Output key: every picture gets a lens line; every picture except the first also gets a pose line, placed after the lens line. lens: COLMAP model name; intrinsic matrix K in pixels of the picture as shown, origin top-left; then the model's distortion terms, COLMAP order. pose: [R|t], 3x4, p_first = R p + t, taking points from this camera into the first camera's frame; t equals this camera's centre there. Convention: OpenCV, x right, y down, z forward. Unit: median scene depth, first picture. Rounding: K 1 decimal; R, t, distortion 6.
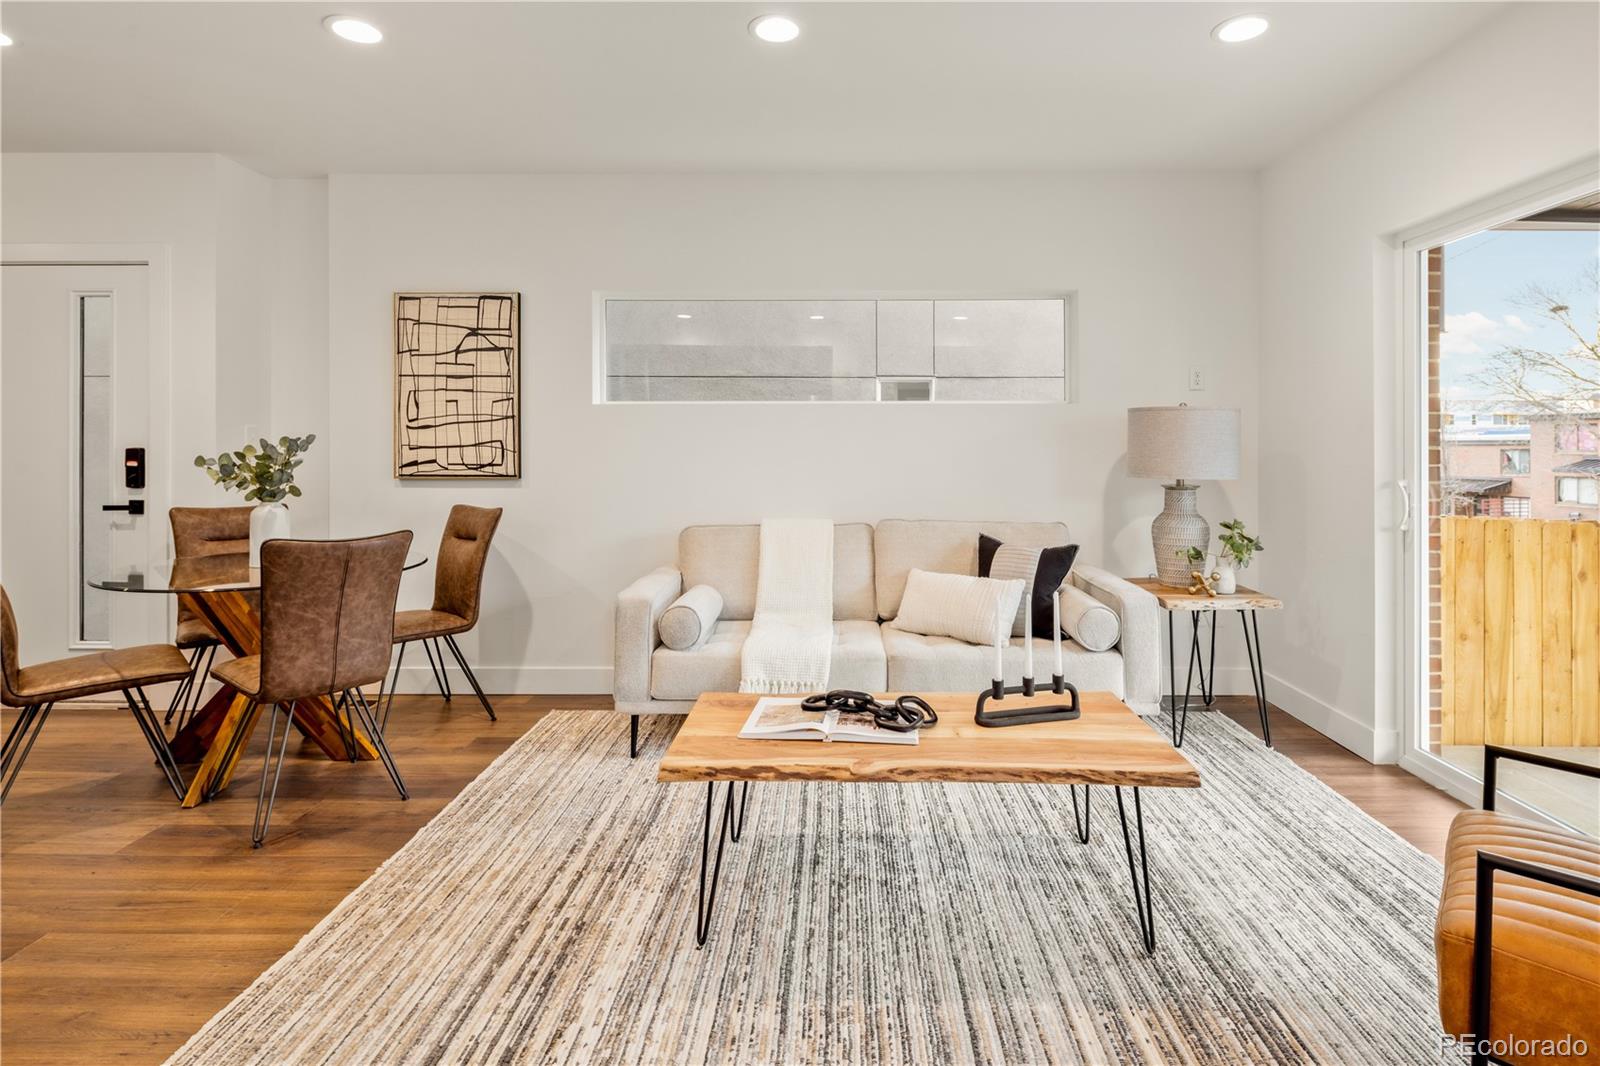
lens RADIAL K [[800.2, 0, 828.8], [0, 800.2, 446.7], [0, 0, 1]] dist [0.002586, -0.002791]
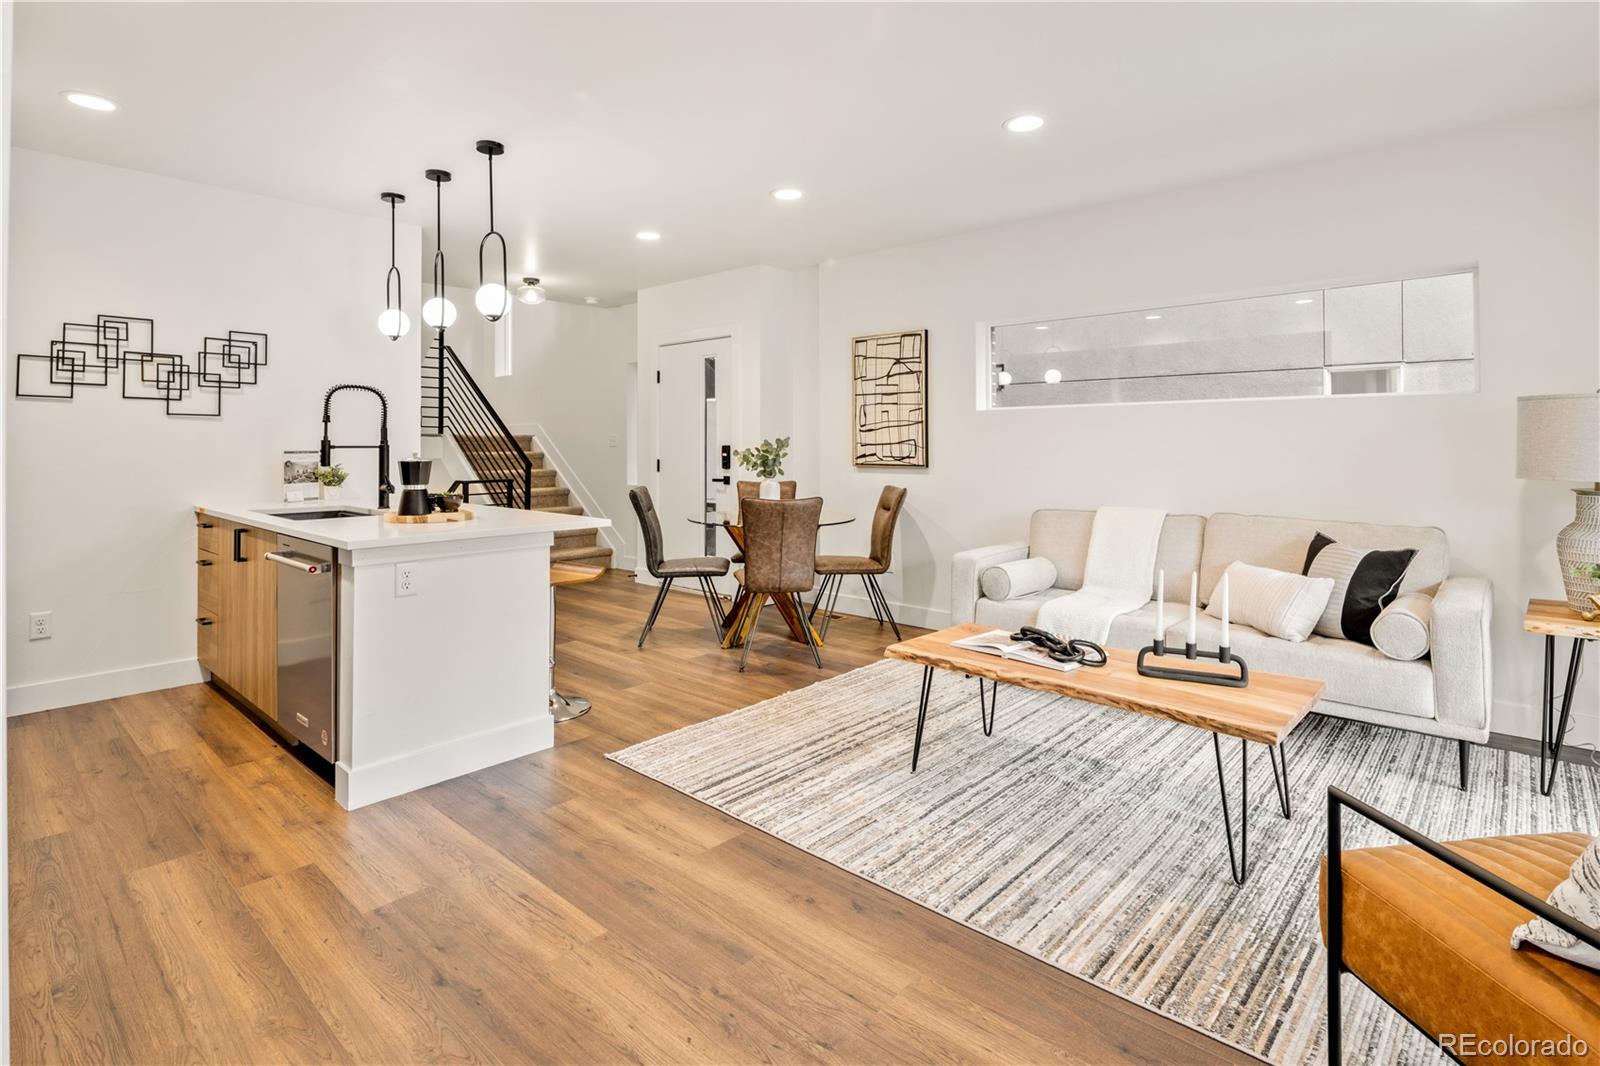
lens RADIAL K [[786.8, 0, 790.5], [0, 786.8, 440.4], [0, 0, 1]] dist [0.002675, -0.001728]
pose [[0.738938, -0.005486, -0.673751, 0.421820], [0.002742, 0.999983, -0.005135, -0.000047], [0.673768, 0.001947, 0.738940, -0.164760]]
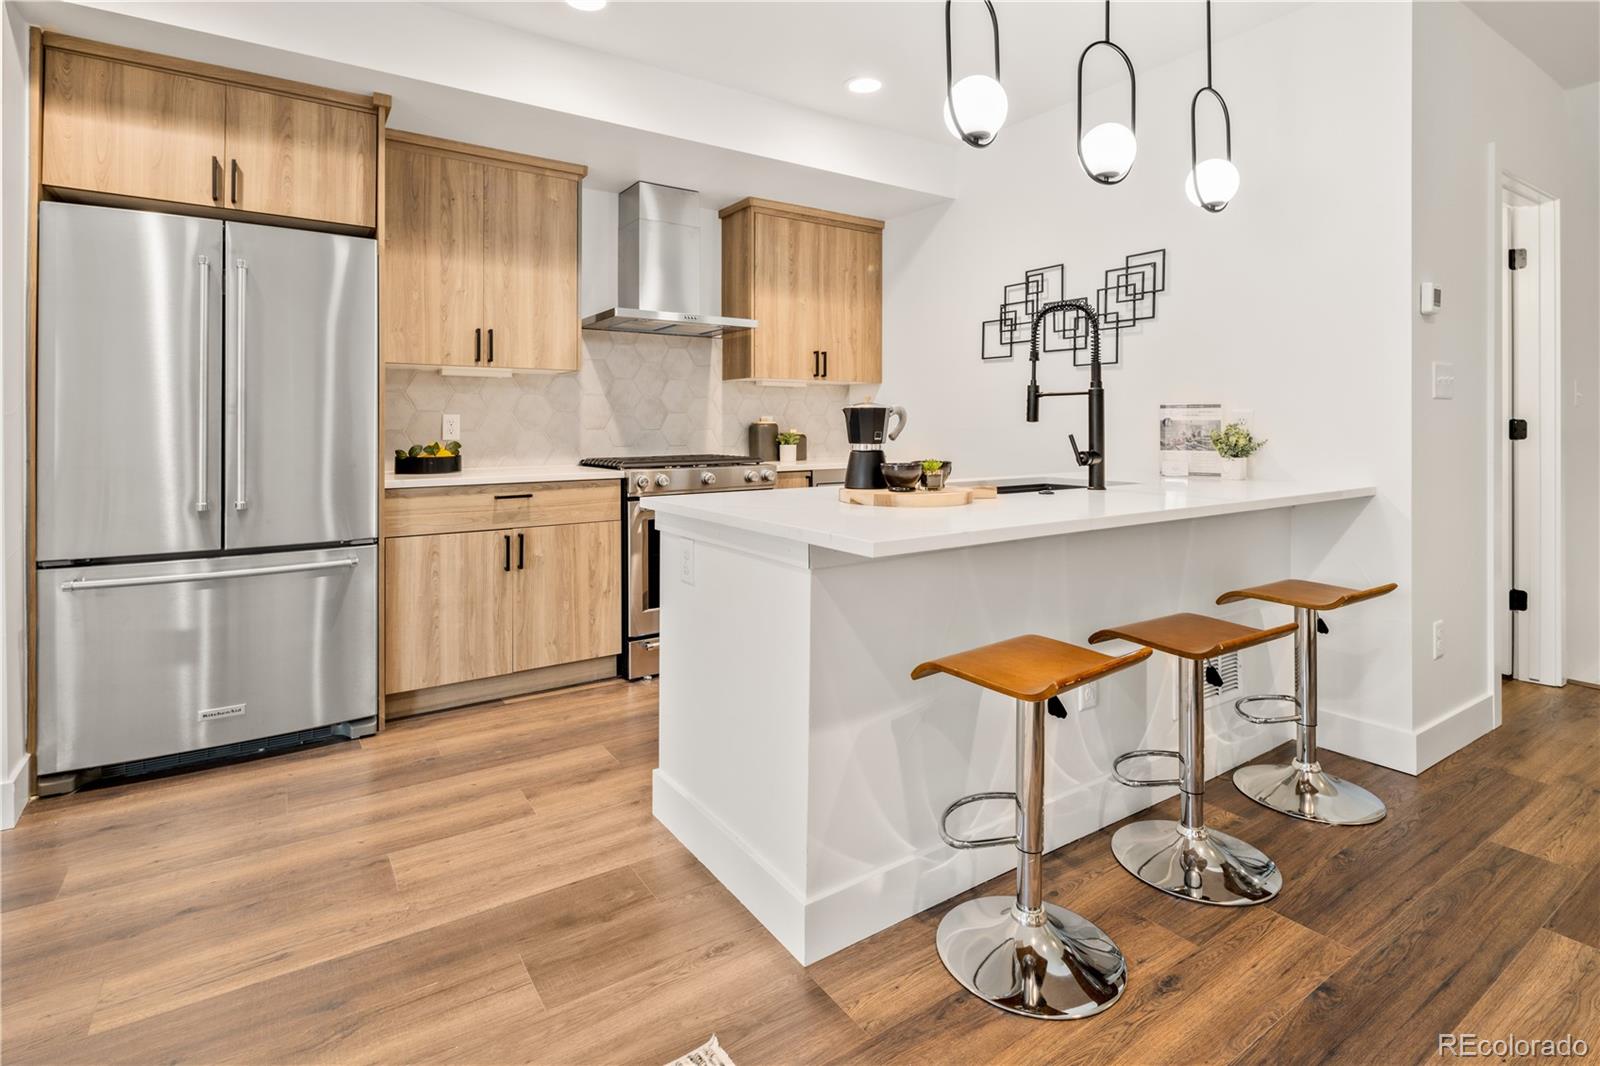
lens RADIAL K [[785.8, 0, 790.8], [0, 785.8, 423.9], [0, 0, 1]] dist [0.002267, -0.001616]
pose [[-0.832029, -0.000612, -0.554732, -0.201991], [0.002040, 0.999989, -0.004163, 0.036619], [0.554728, -0.004595, -0.832019, 0.812512]]
